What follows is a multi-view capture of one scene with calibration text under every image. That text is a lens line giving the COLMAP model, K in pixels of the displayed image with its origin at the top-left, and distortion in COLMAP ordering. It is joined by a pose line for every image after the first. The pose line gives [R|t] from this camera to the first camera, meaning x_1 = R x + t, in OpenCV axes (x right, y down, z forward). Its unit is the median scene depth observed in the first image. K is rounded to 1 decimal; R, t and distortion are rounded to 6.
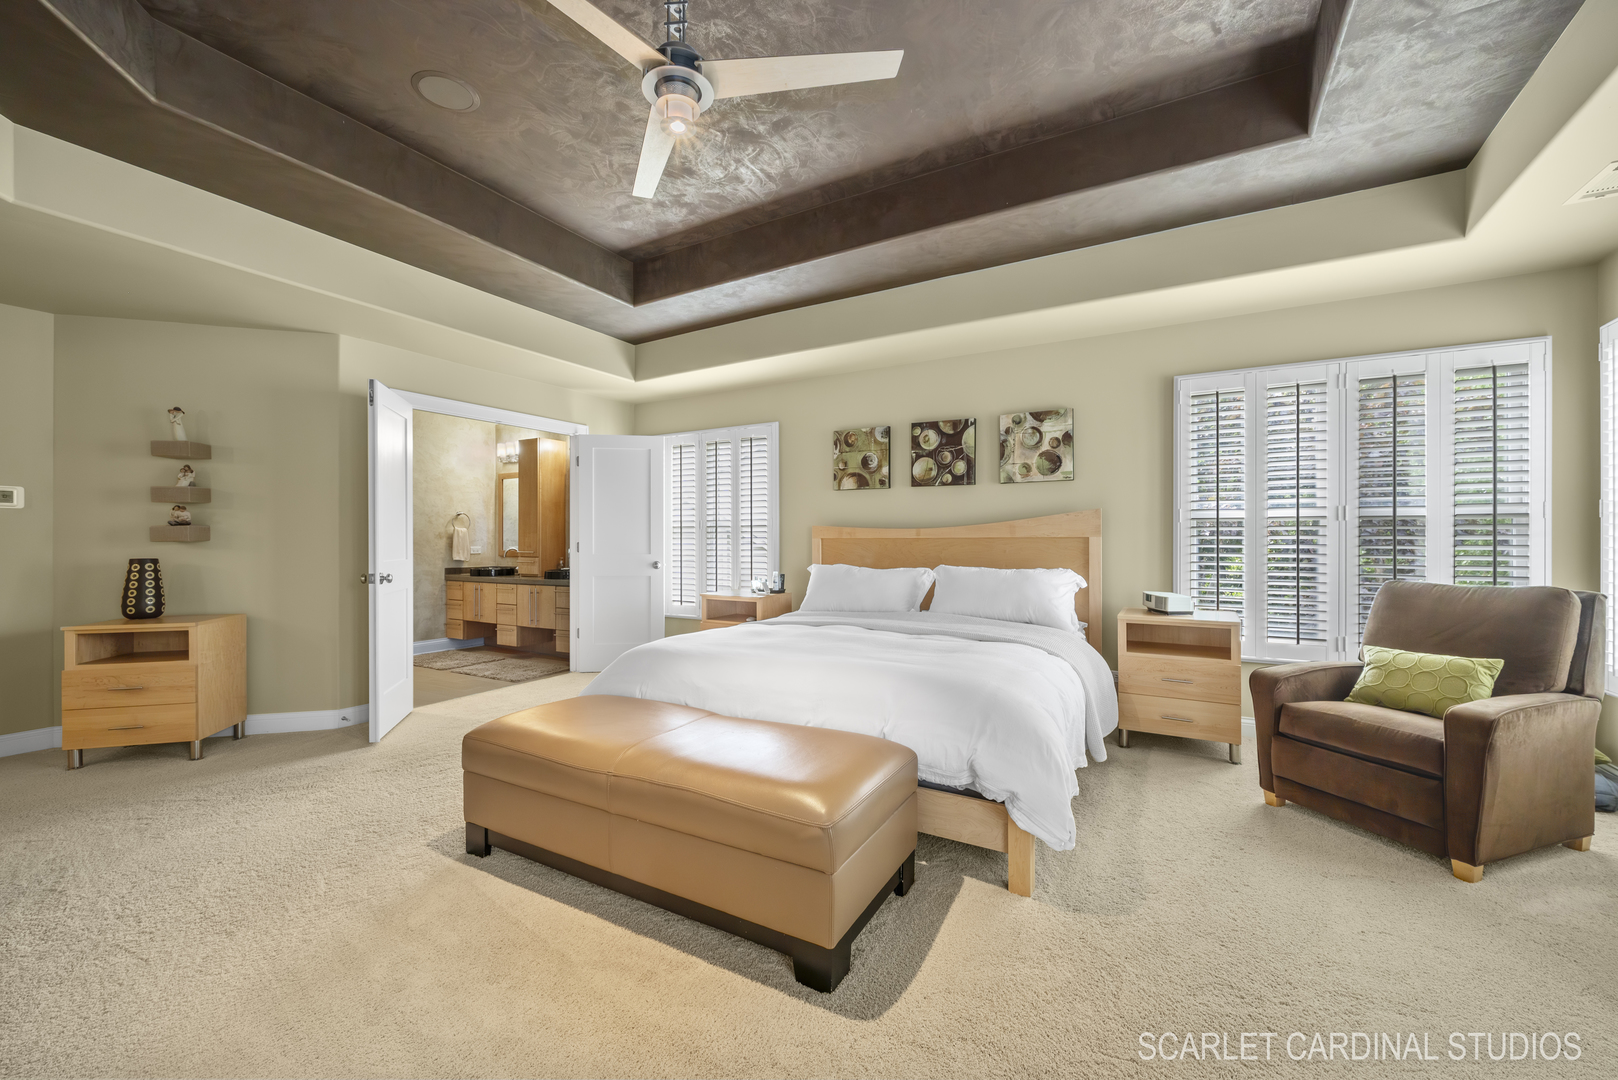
lens RADIAL K [[636.8, 0, 809.2], [0, 636.8, 536.9], [0, 0, 1]] dist [-0.002688, -0.000585]
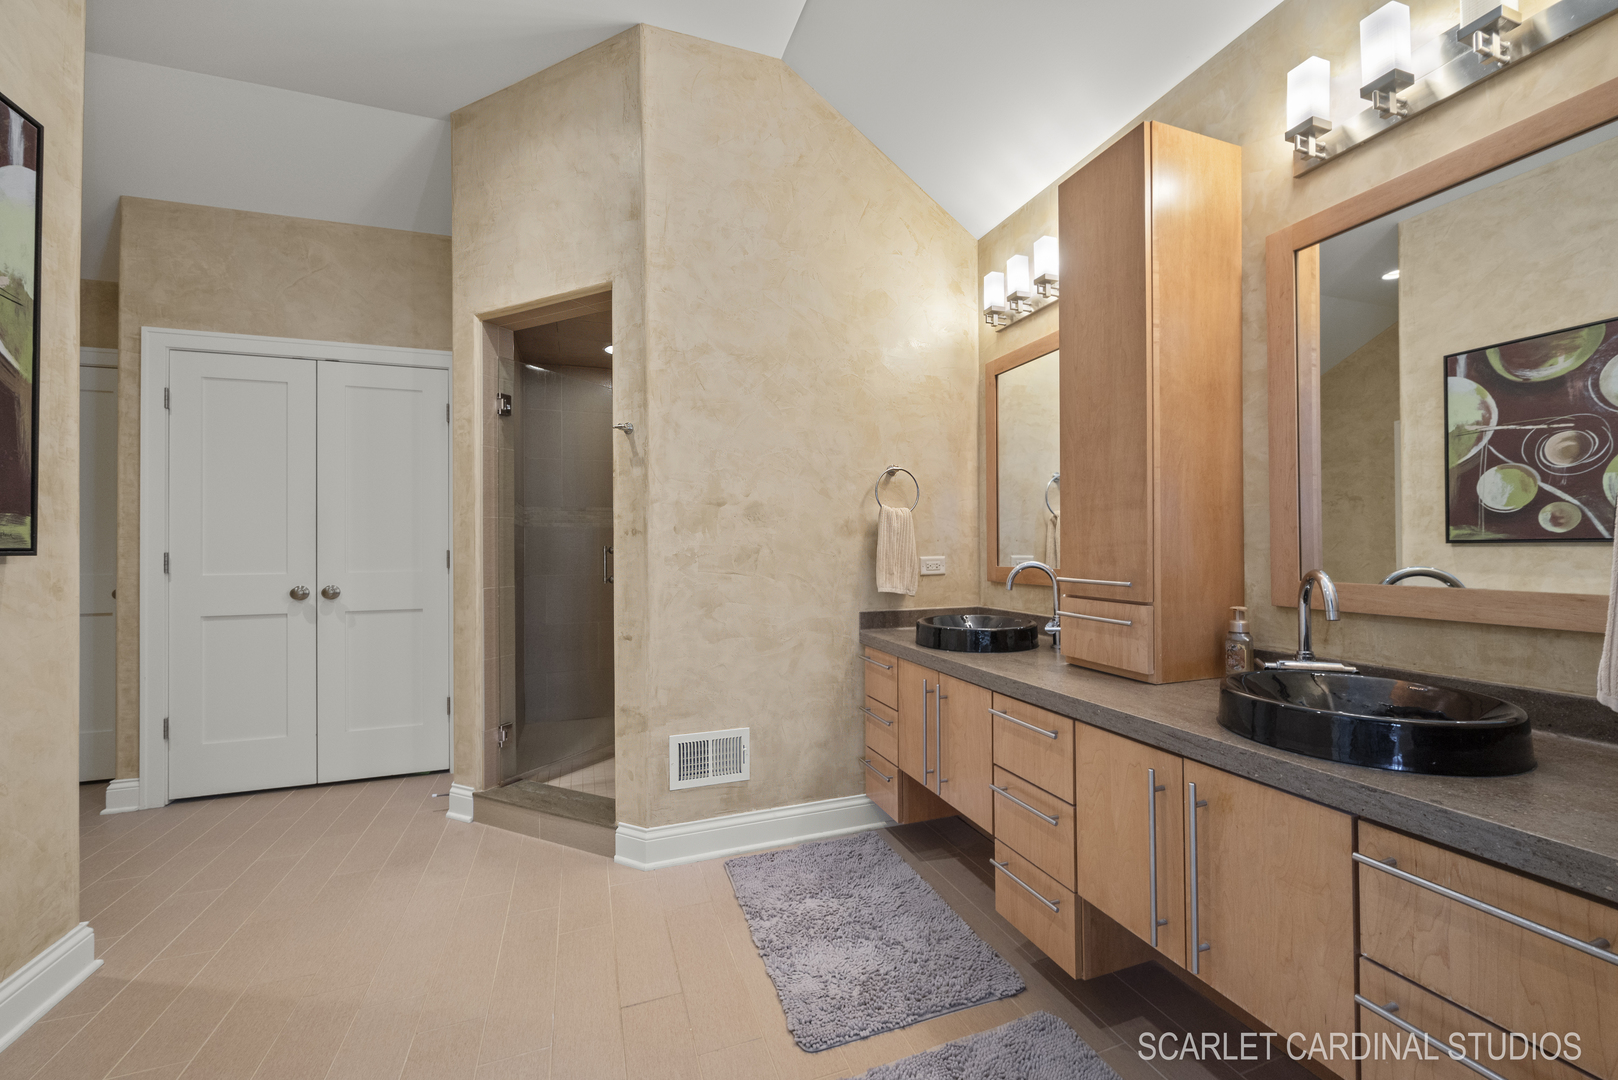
lens RADIAL K [[636.8, 0, 806.1], [0, 636.8, 544.8], [0, 0, 1]] dist [-0.002688, -0.000585]
pose [[0.758159, -0.008342, -0.652016, -0.536744], [0.007097, 0.999965, -0.004542, 0.015264], [0.652031, -0.001184, 0.758191, 1.066338]]
